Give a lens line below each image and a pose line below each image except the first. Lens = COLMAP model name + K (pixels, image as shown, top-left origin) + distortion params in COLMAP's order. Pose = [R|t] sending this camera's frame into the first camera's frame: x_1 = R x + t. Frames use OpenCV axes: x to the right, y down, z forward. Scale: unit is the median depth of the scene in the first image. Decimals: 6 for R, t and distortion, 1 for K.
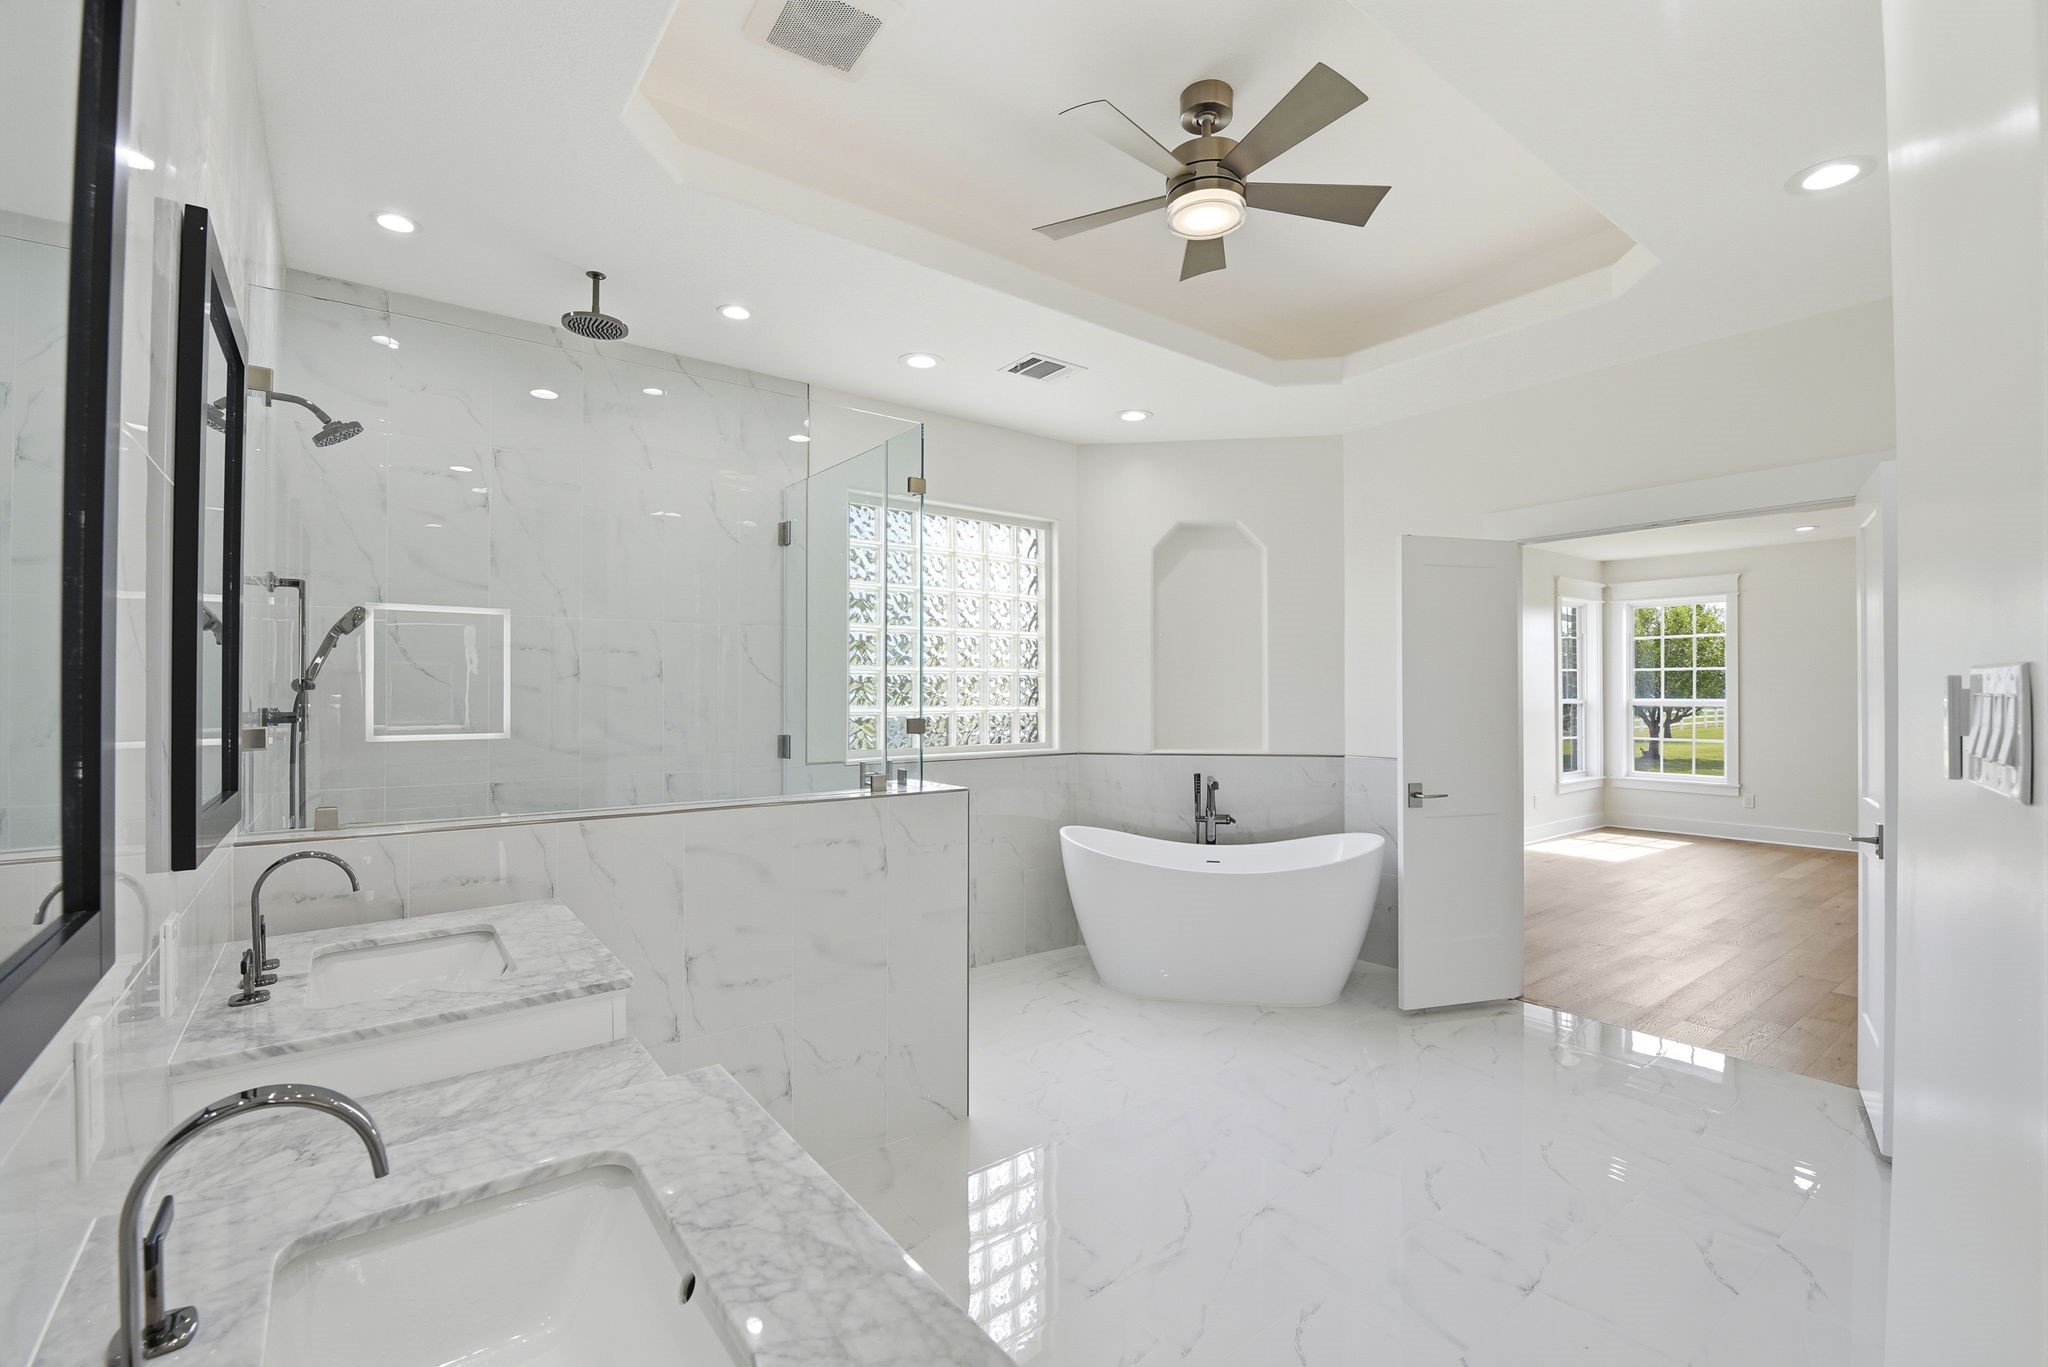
lens RADIAL K [[891.6, 0, 1024.0], [0, 891.6, 683.5], [0, 0, 1]] dist [0.001299, -0.000330]
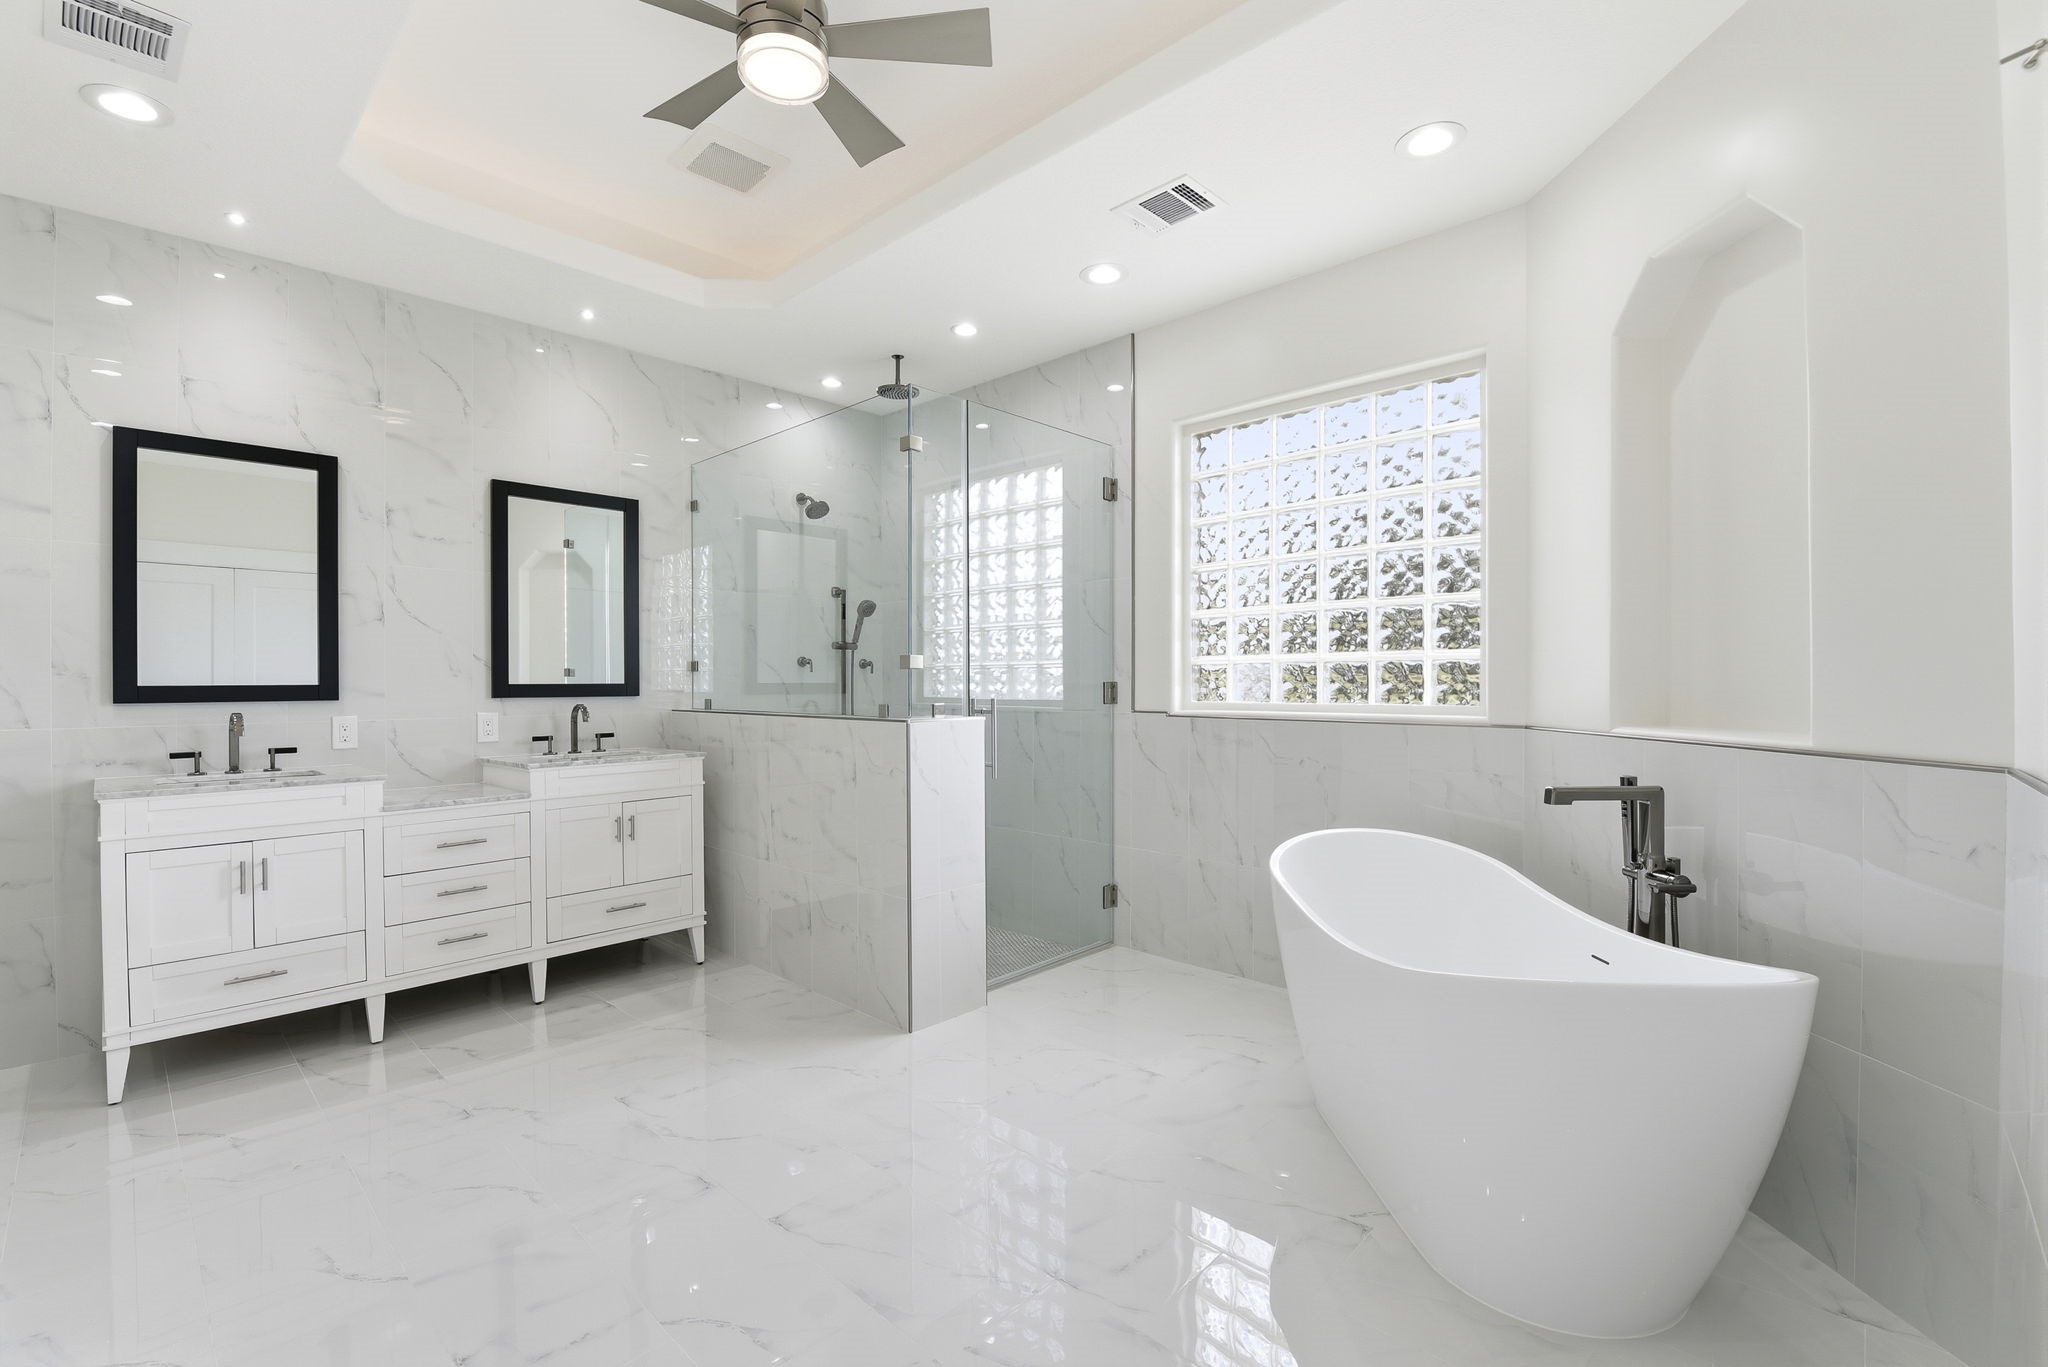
lens RADIAL K [[891.6, 0, 1024.0], [0, 891.6, 683.5], [0, 0, 1]] dist [0.001299, -0.000330]
pose [[0.156989, 0.007960, -0.987568, 0.773334], [0.016572, 0.999805, 0.010693, 0.049123], [0.987461, -0.018045, 0.156827, 0.755094]]
